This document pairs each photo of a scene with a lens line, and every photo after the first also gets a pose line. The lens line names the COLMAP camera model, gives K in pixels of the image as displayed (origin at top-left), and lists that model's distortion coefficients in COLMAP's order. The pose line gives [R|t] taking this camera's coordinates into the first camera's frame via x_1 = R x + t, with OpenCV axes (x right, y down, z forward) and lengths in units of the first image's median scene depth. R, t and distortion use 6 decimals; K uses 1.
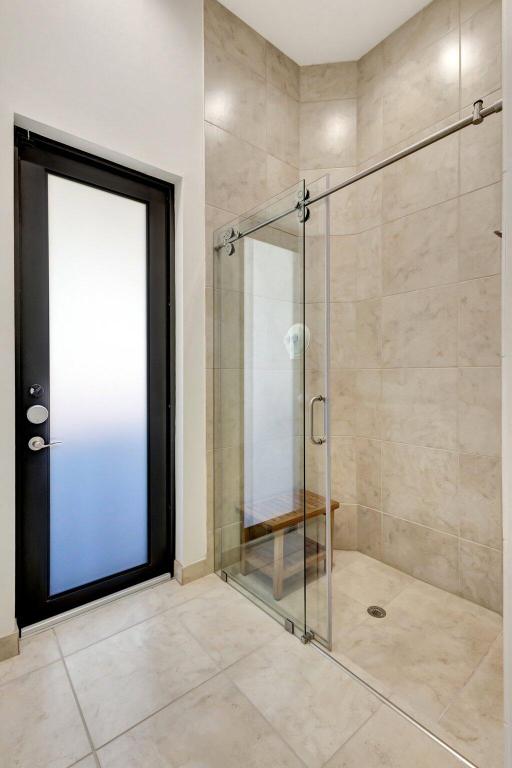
lens RADIAL K [[355.8, 0, 256.0], [0, 355.8, 384.0], [0, 0, 1]] dist [-0.000640, 0.000141]
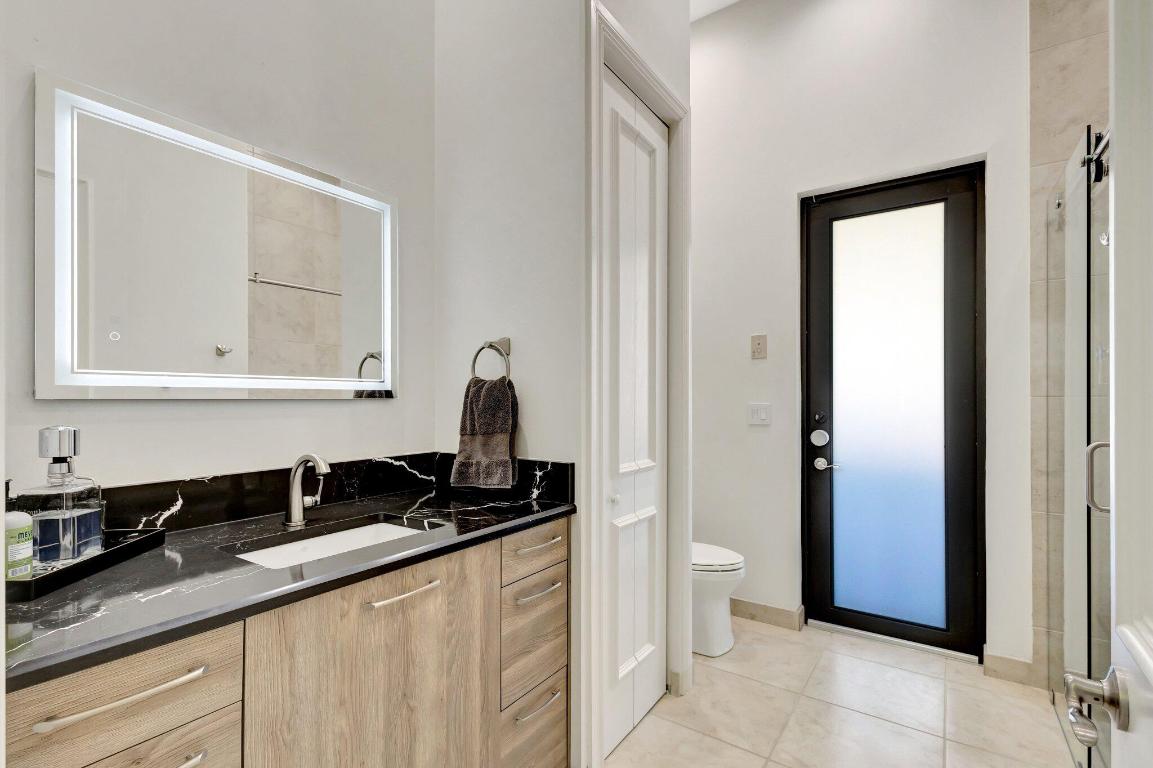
lens RADIAL K [[534.2, 0, 567.4], [0, 534.2, 394.1], [0, 0, 1]] dist [-0.000640, 0.000141]
pose [[0.243091, -0.000620, -0.970003, 0.796285], [-0.012313, 0.999917, -0.003725, -0.035572], [0.969925, 0.012849, 0.243064, -0.196264]]
